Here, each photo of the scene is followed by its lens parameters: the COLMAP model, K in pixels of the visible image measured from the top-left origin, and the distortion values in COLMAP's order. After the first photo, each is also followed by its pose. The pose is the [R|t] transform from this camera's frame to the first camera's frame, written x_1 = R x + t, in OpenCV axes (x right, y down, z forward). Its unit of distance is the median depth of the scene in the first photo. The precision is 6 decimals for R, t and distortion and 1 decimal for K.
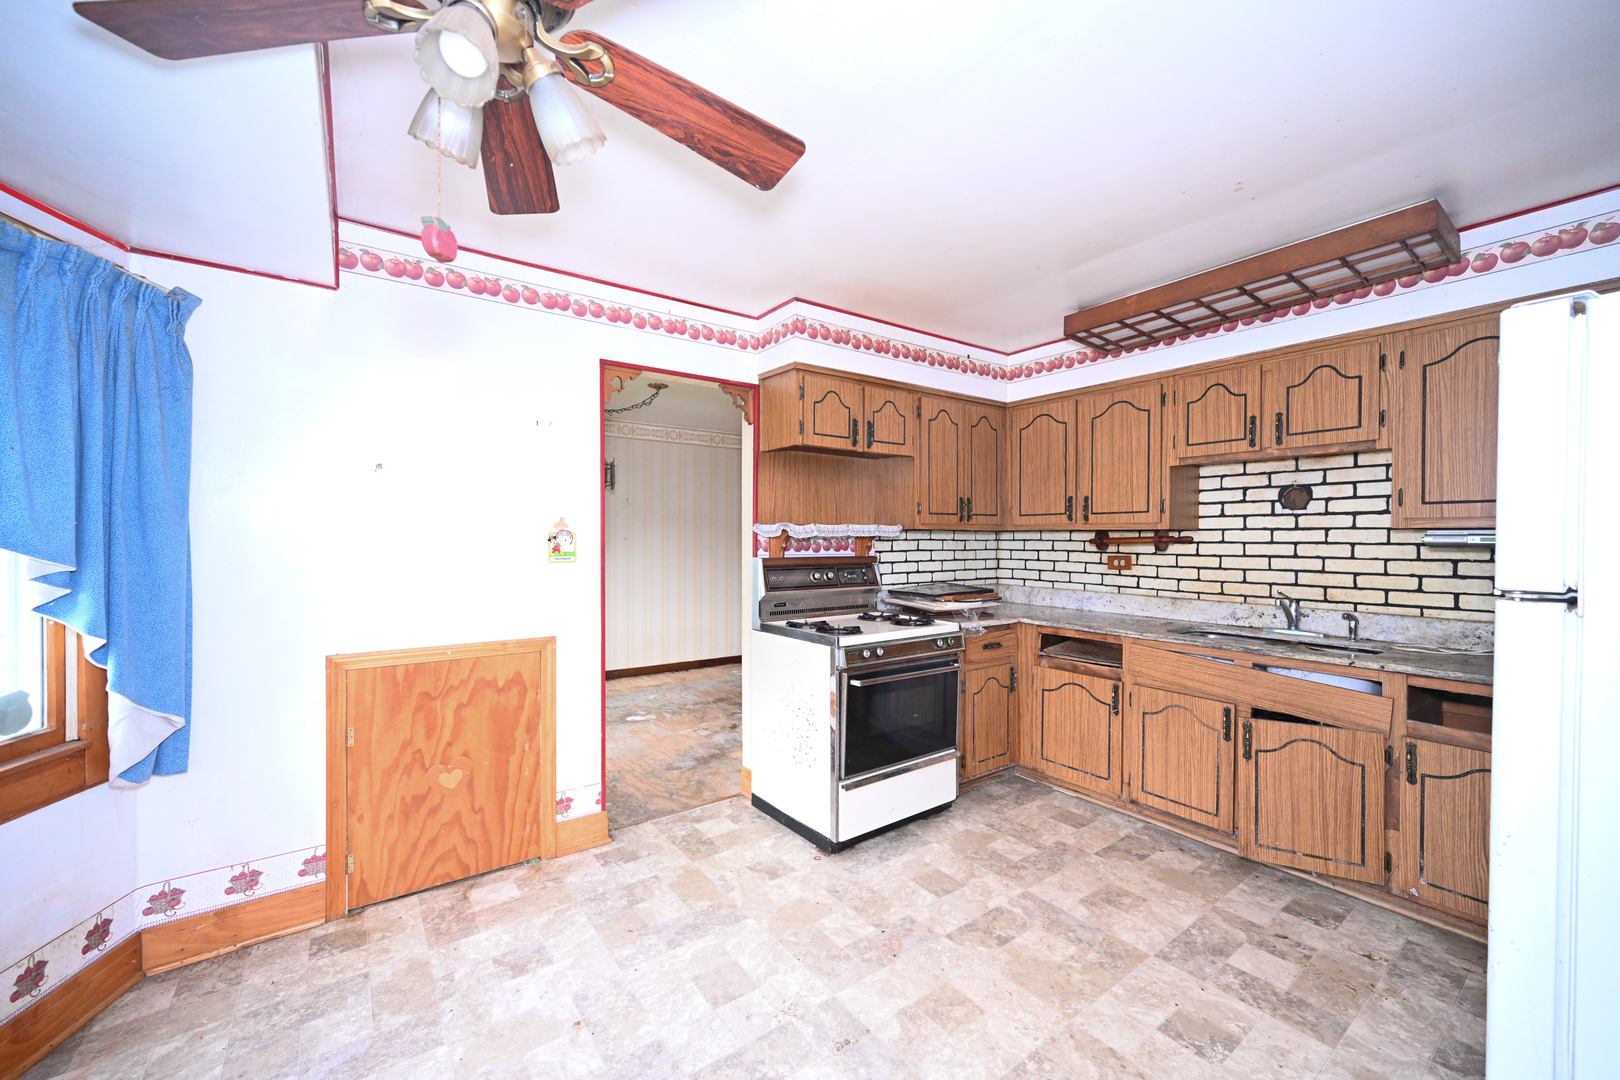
lens RADIAL K [[632.6, 0, 816.9], [0, 632.6, 540.4], [0, 0, 1]] dist [-0.000922, -0.000063]
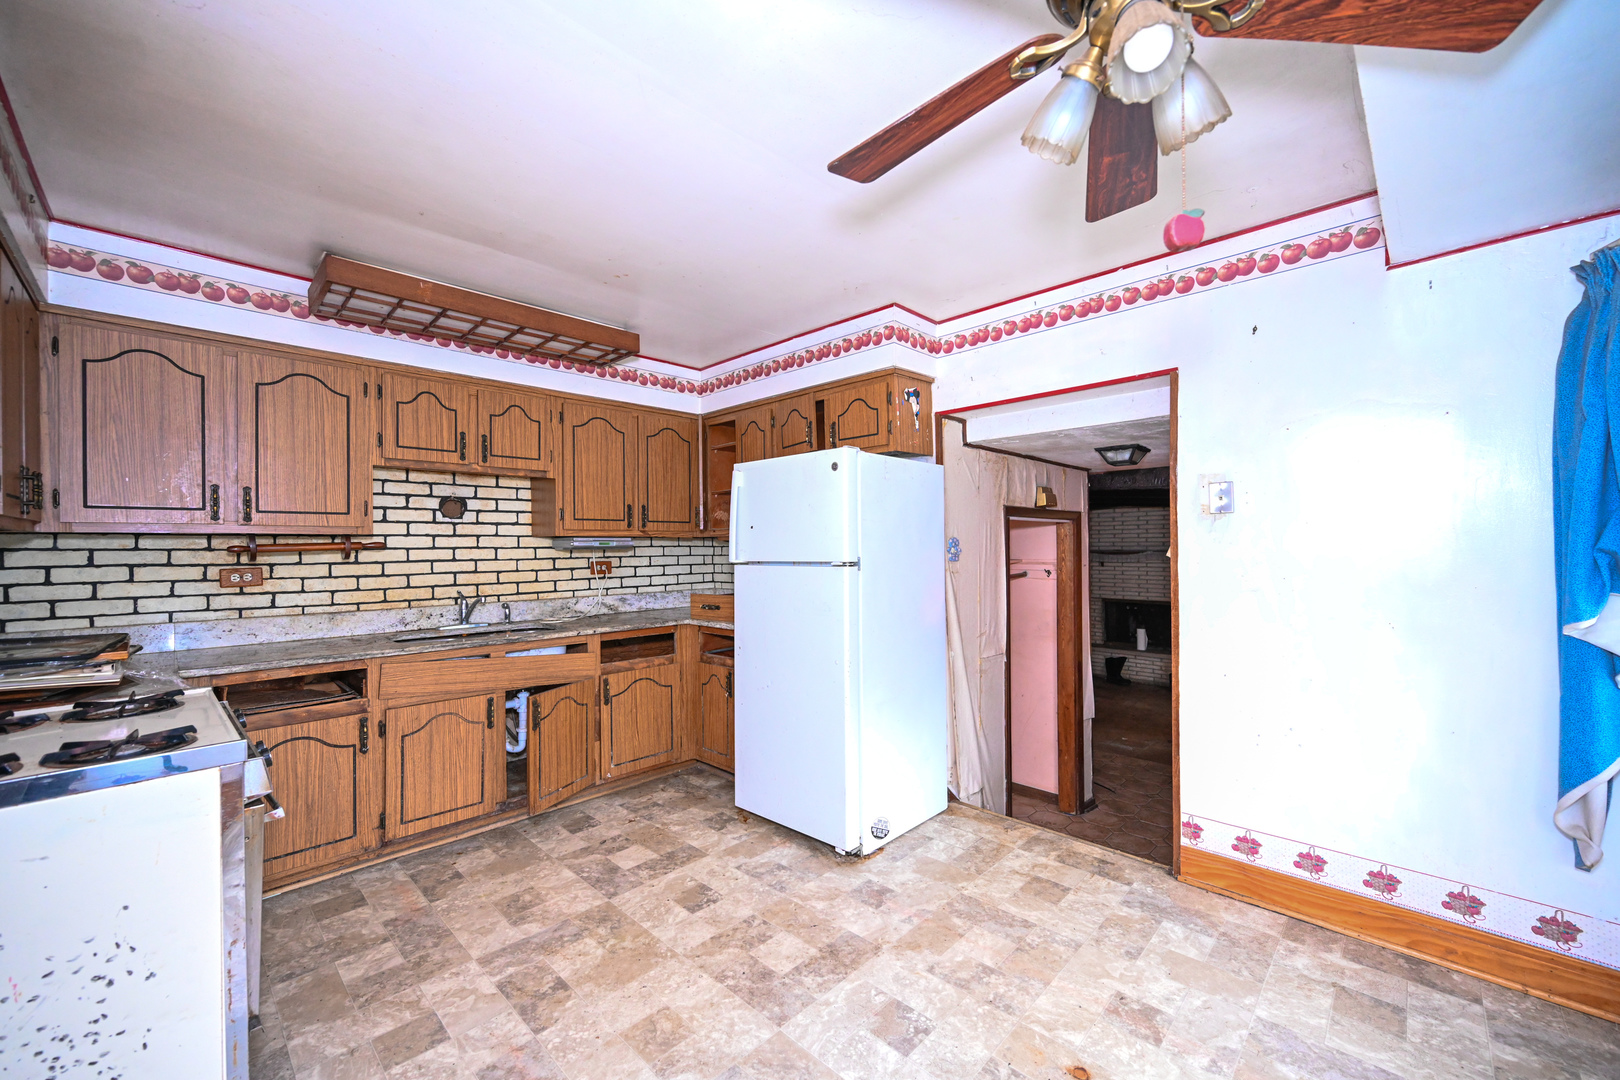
lens RADIAL K [[632.6, 0, 816.3], [0, 632.6, 541.0], [0, 0, 1]] dist [-0.000922, -0.000063]
pose [[-0.166588, 0.002596, 0.986023, -0.479492], [0.009242, 0.999957, -0.001071, -0.001436], [-0.985983, 0.008935, -0.166604, 0.565791]]
